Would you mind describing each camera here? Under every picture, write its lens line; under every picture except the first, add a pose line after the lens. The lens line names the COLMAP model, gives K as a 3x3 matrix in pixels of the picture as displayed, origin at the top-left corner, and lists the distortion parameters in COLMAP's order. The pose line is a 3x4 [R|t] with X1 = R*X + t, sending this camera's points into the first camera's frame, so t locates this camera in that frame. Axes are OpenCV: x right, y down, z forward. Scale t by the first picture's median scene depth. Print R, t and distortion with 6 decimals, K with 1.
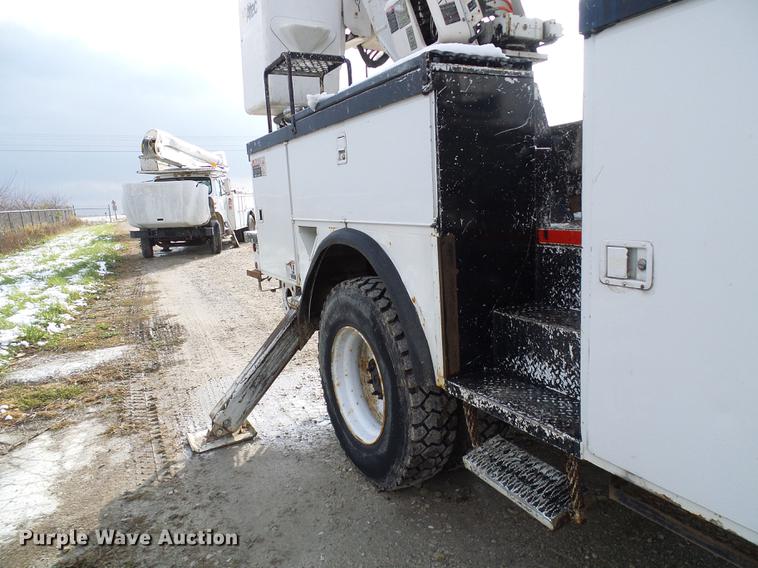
lens RADIAL K [[521.4, 0, 379.0], [0, 521.4, 284.0], [0, 0, 1]] dist [-0.001907, 0.001160]
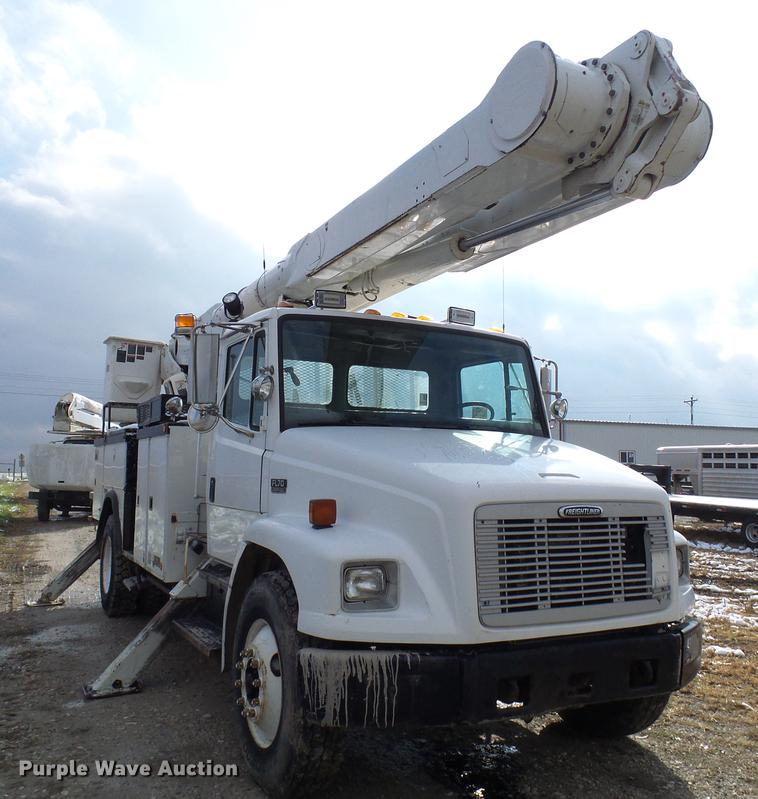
lens RADIAL K [[718.3, 0, 379.0], [0, 718.3, 399.5], [0, 0, 1]] dist [-0.004212, -0.003248]
pose [[0.998180, 0.059124, -0.011855, 0.187324], [-0.060172, 0.963801, -0.259742, 0.042740], [-0.003931, 0.259983, 0.965605, -0.353445]]
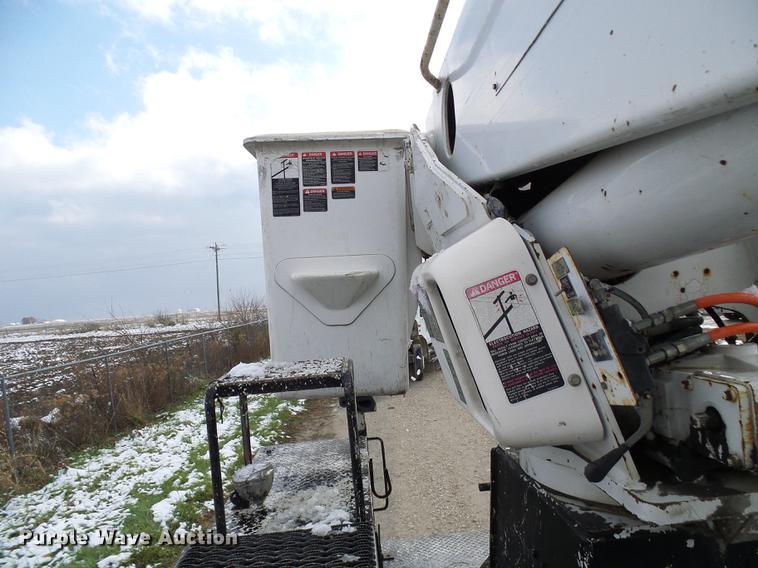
lens RADIAL K [[521.4, 0, 379.0], [0, 521.4, 284.0], [0, 0, 1]] dist [-0.001907, 0.001160]
pose [[0.901418, -0.029966, -0.431912, 0.037081], [-0.038389, 0.988141, -0.148675, -0.099114], [0.431245, 0.150599, 0.889577, 0.130055]]
